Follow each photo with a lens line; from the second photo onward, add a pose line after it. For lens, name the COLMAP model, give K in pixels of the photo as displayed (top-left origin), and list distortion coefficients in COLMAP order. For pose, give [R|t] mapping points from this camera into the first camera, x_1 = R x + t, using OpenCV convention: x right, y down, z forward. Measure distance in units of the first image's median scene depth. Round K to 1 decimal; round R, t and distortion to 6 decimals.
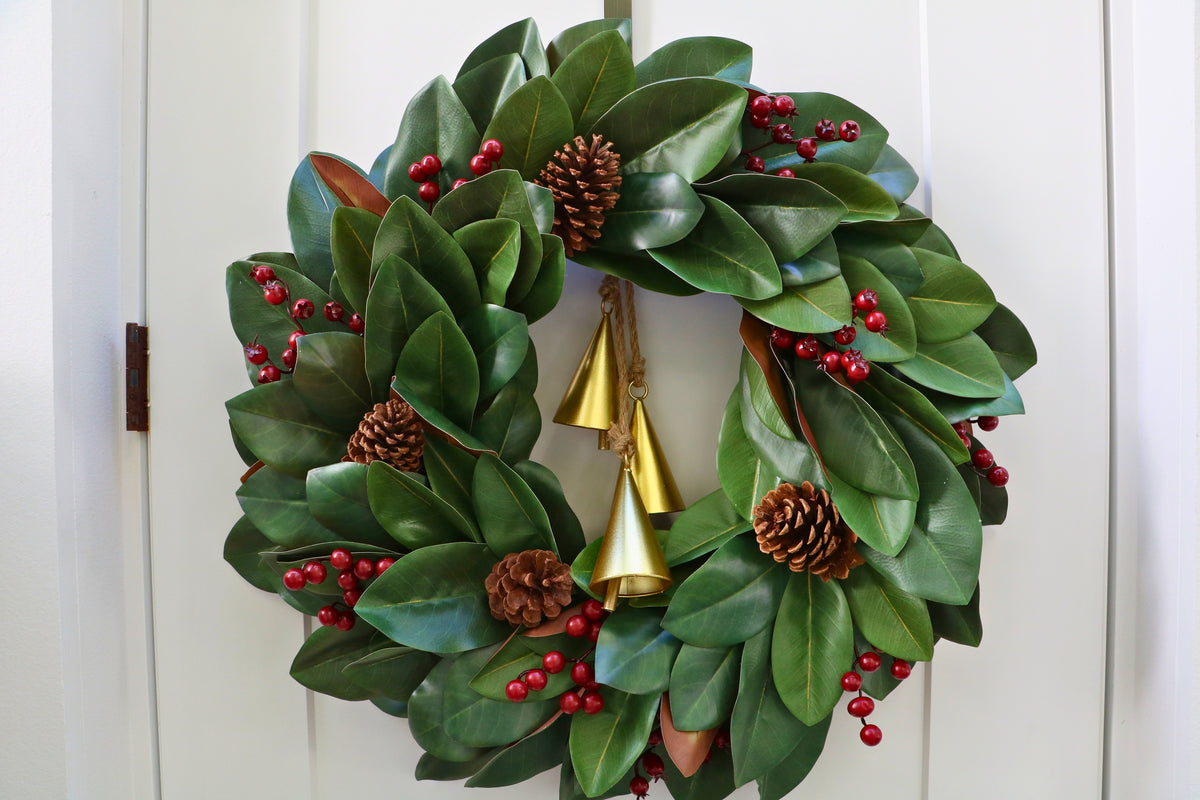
lens RADIAL K [[1000.8, 0, 601.8], [0, 1000.8, 419.7], [0, 0, 1]] dist [-0.173157, 0.004067]
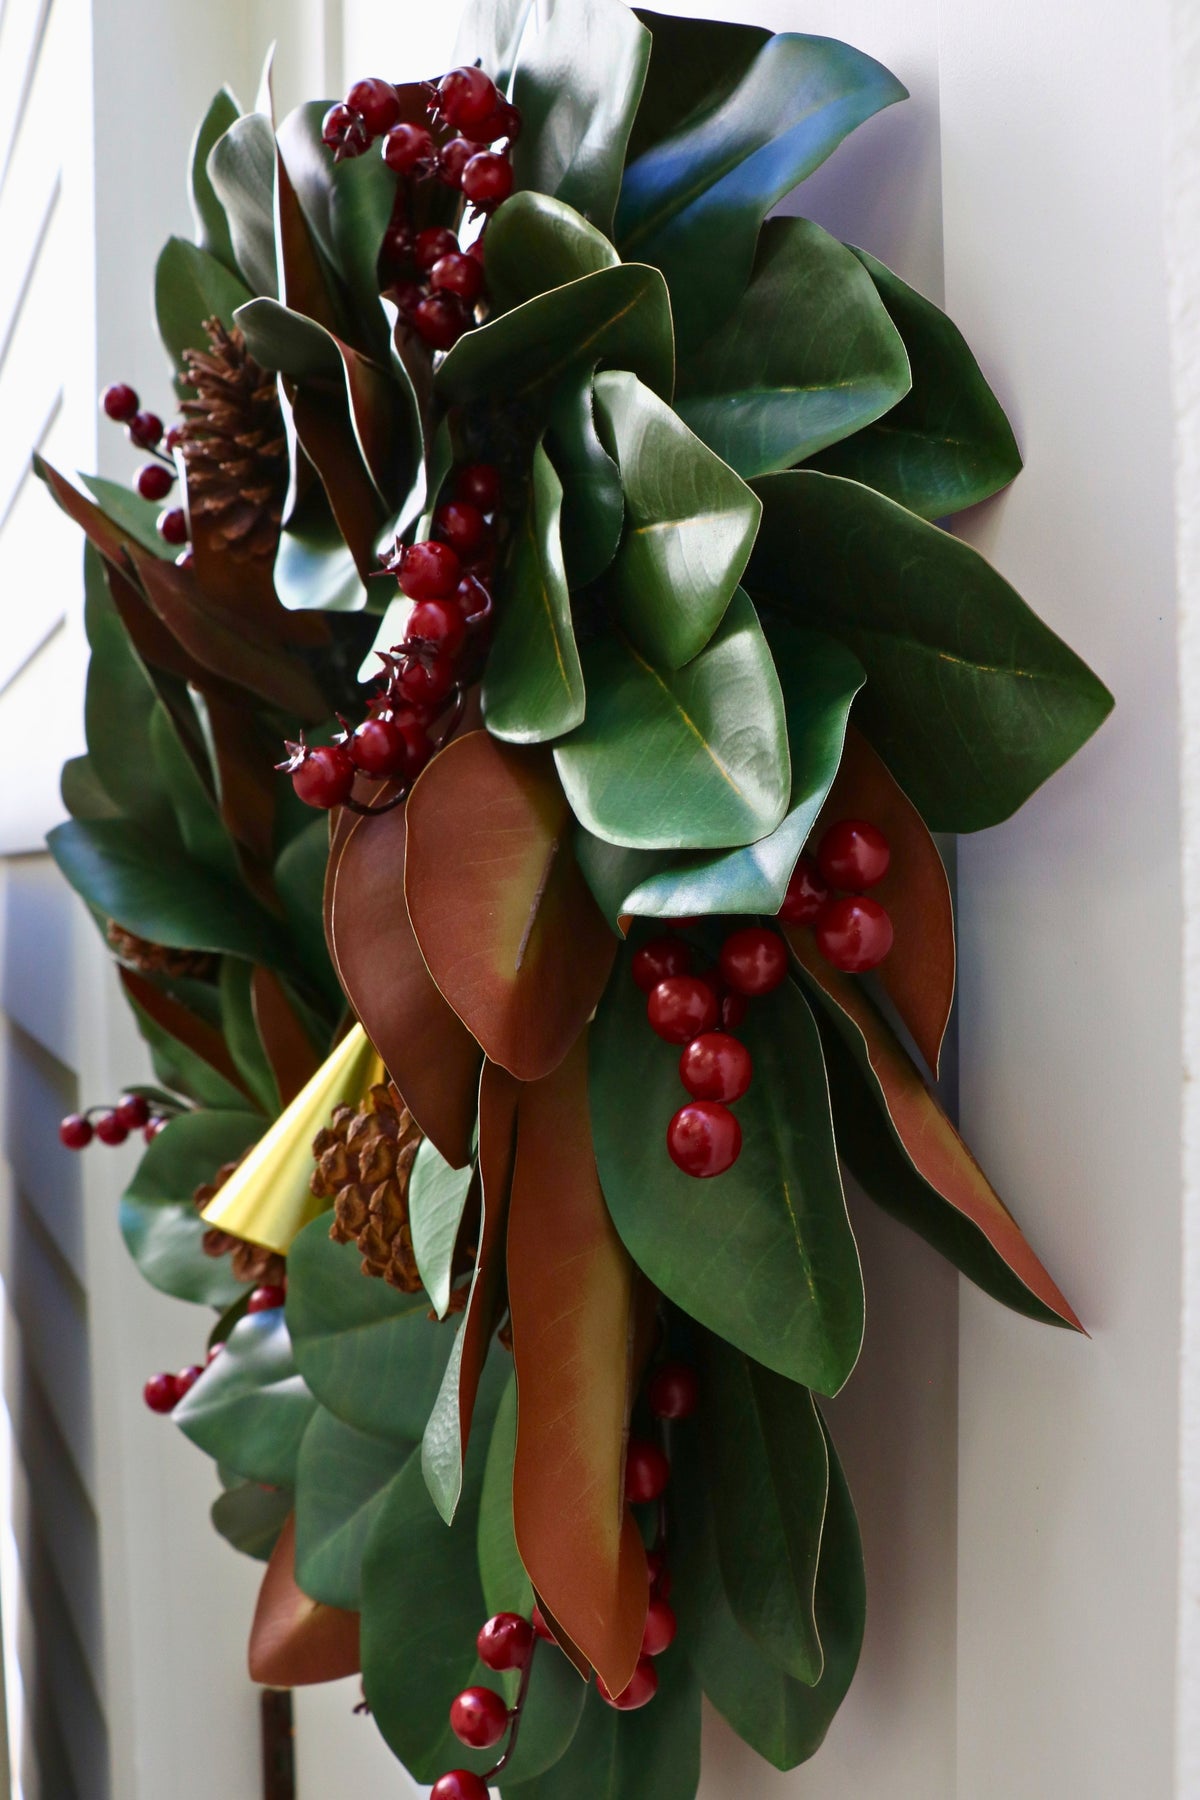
lens RADIAL K [[1713.2, 0, 599.4], [0, 1713.2, 907.7], [0, 0, 1]] dist [-0.143306, 0.134836]
pose [[0.495564, 0.029152, -0.868082, 0.800623], [-0.005624, 0.999523, 0.030356, -0.020684], [0.868553, -0.010161, 0.495492, 0.729606]]
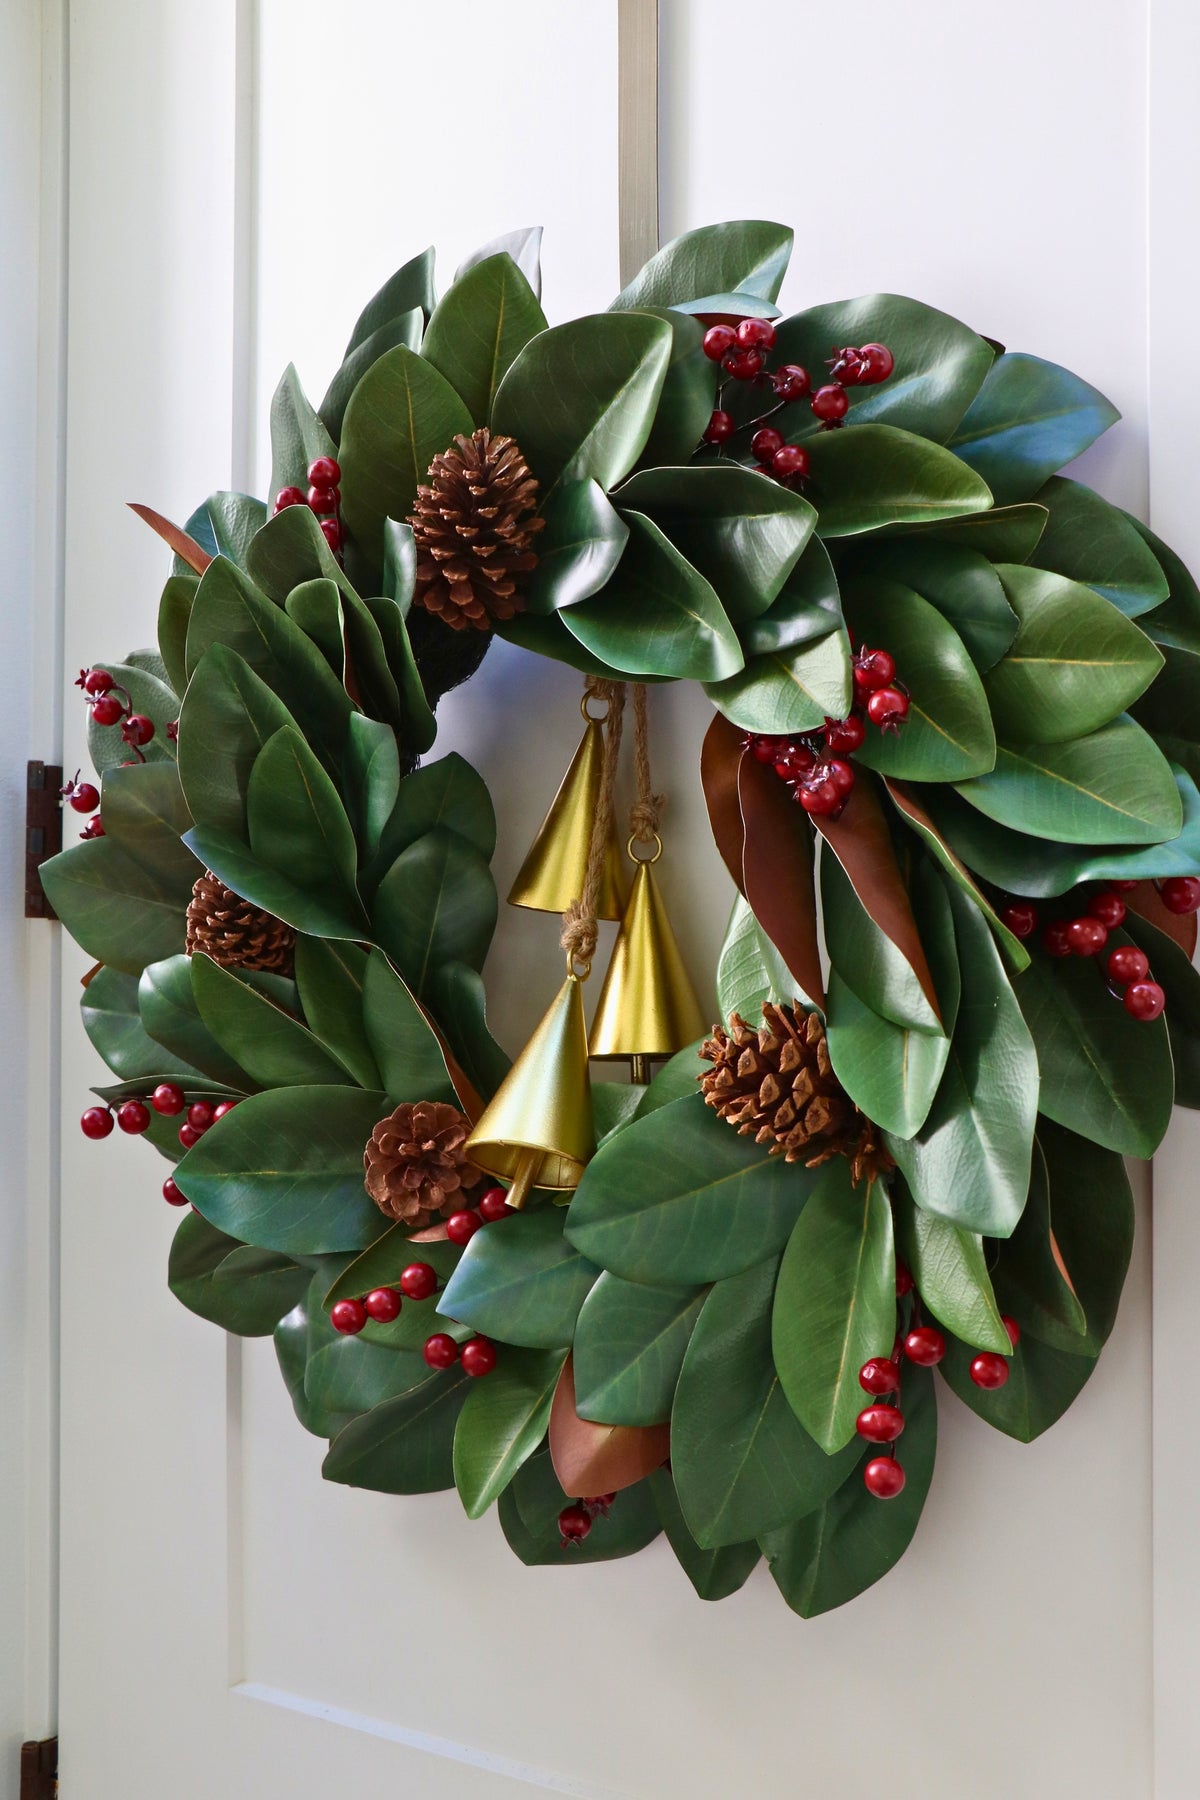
lens RADIAL K [[2055.9, 0, 594.7], [0, 2055.9, 904.1], [0, 0, 1]] dist [-0.078555, 0.023026]
pose [[0.862293, 0.000222, -0.506410, 0.691870], [-0.019626, 0.999263, -0.032980, 0.048769], [0.506030, 0.038377, 0.861662, -0.058438]]
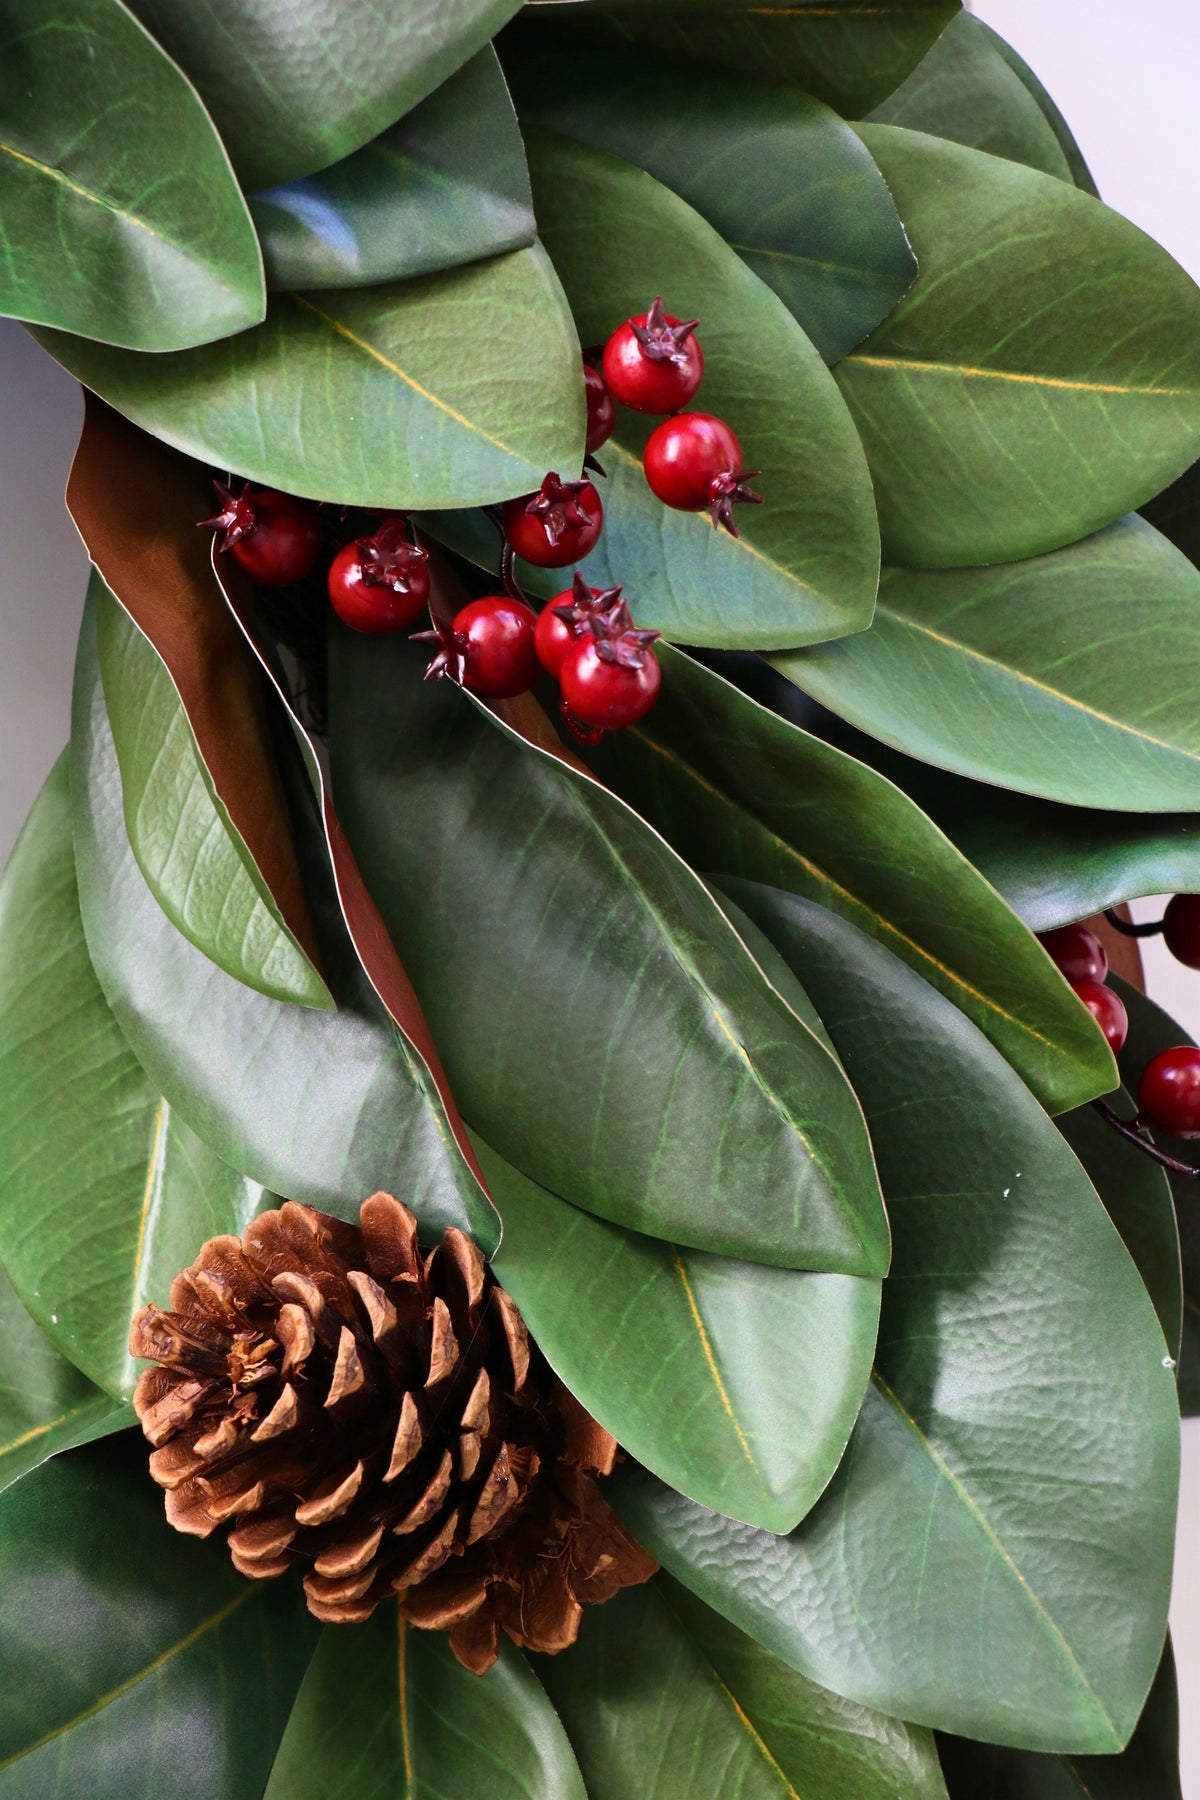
lens RADIAL K [[5102.5, 0, 585.0], [0, 5102.5, 928.0], [0, 0, 1]] dist [0.337048, 0.385420]
pose [[0.973708, 0.002673, 0.227784, -0.004915], [0.004243, 0.999545, -0.029870, 0.037210], [-0.227760, 0.030051, 0.973253, -0.098337]]
